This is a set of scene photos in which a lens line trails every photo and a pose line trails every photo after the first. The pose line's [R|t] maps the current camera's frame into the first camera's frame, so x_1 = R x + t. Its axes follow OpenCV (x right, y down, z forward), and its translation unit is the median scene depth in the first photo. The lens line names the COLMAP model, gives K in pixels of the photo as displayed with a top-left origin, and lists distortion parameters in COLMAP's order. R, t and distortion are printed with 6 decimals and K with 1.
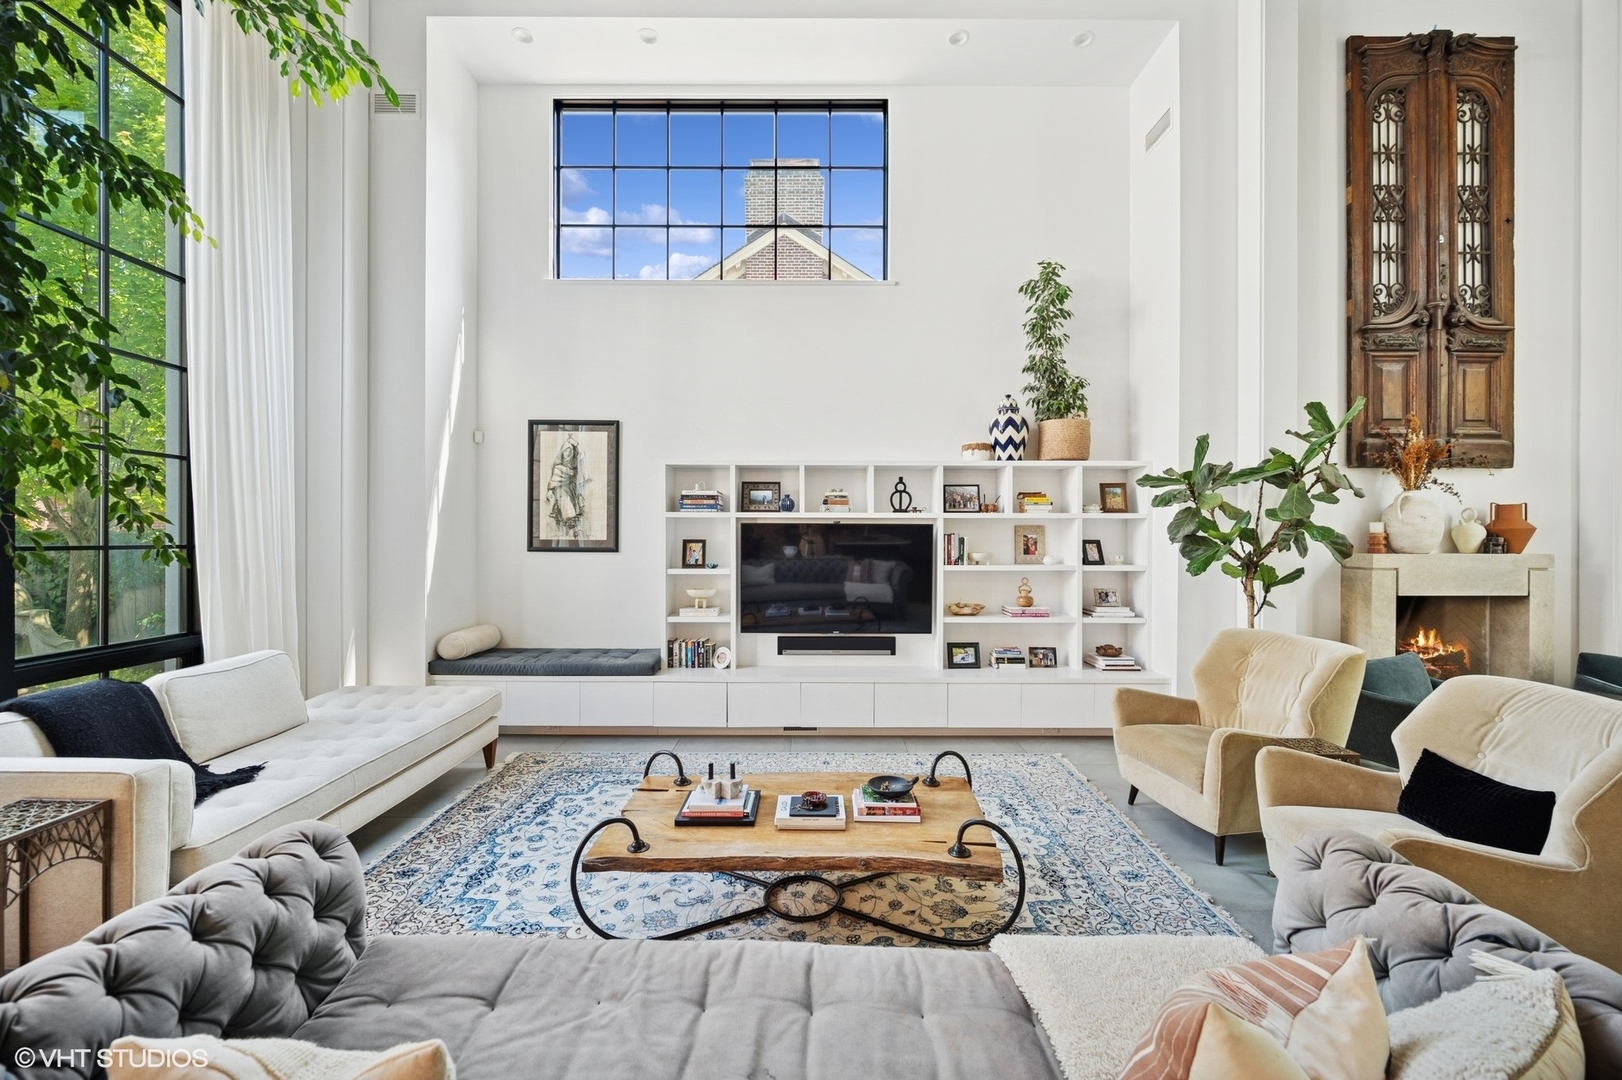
lens RADIAL K [[642.0, 0, 812.2], [0, 642.0, 540.1], [0, 0, 1]] dist [-0.001546, -0.000074]
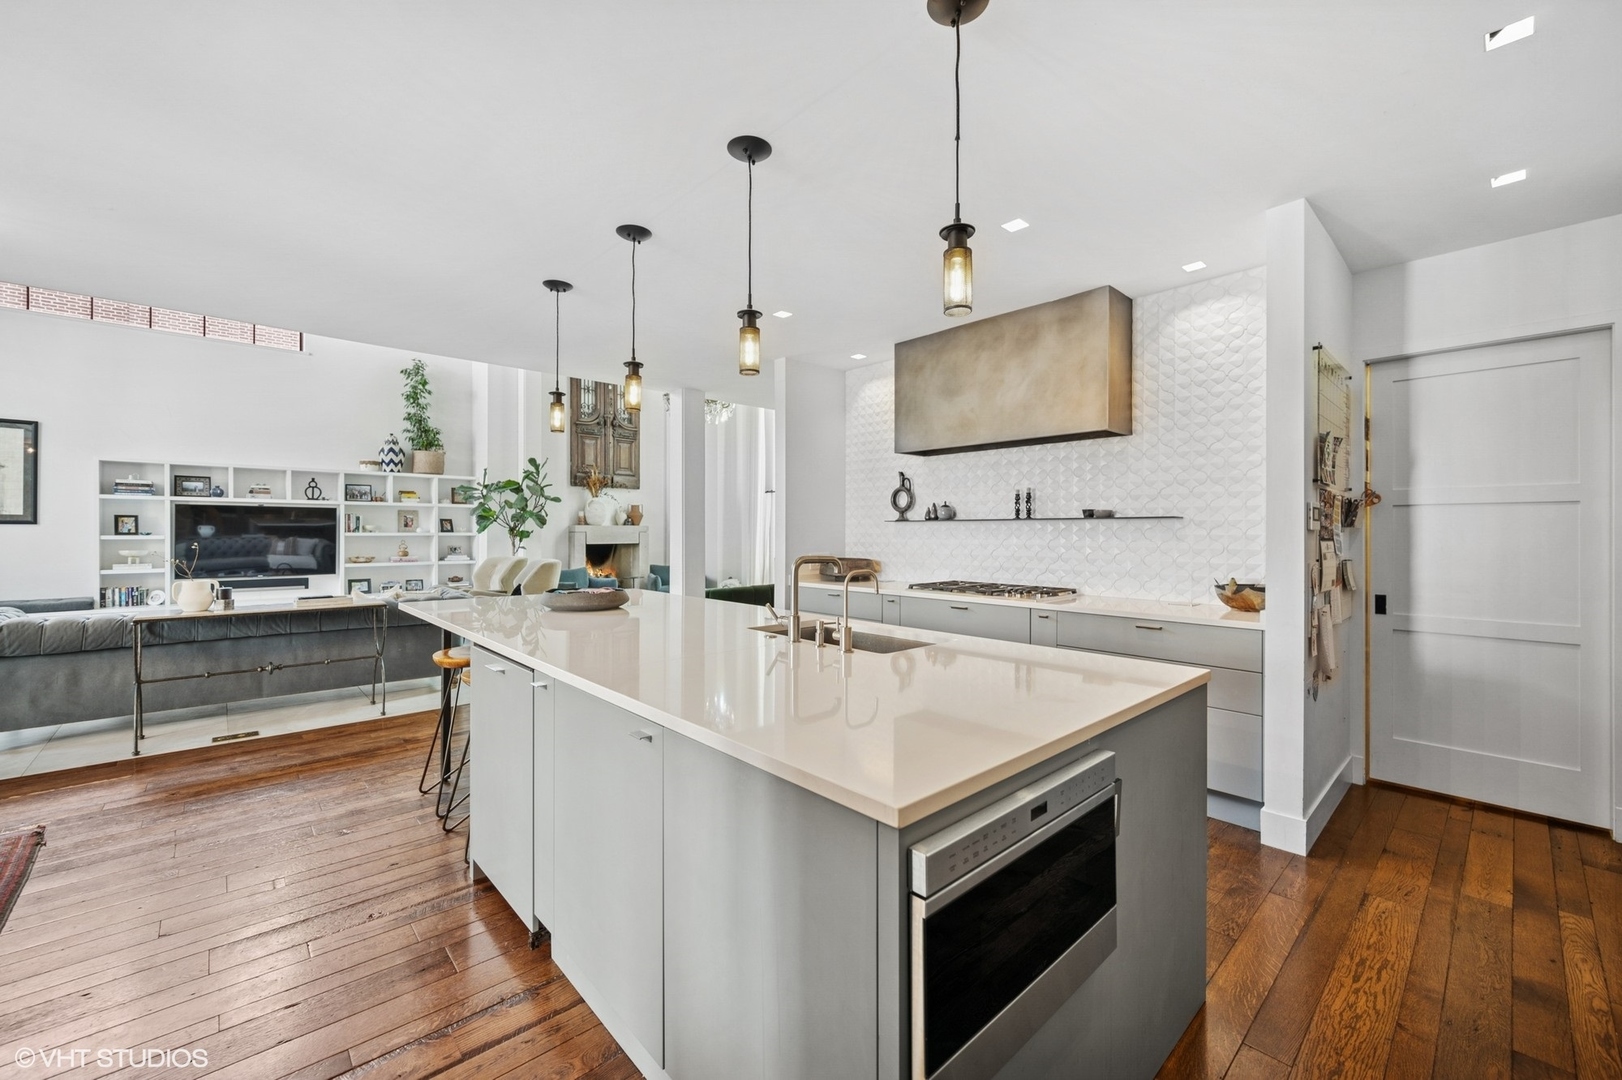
lens RADIAL K [[648.5, 0, 812.5], [0, 648.5, 532.1], [0, 0, 1]] dist [-0.000763, 0.000029]
pose [[0.732744, -0.001346, 0.680503, -0.050761], [0.004605, 0.999985, -0.002981, 0.048008], [-0.680489, 0.005318, 0.732739, -1.050643]]
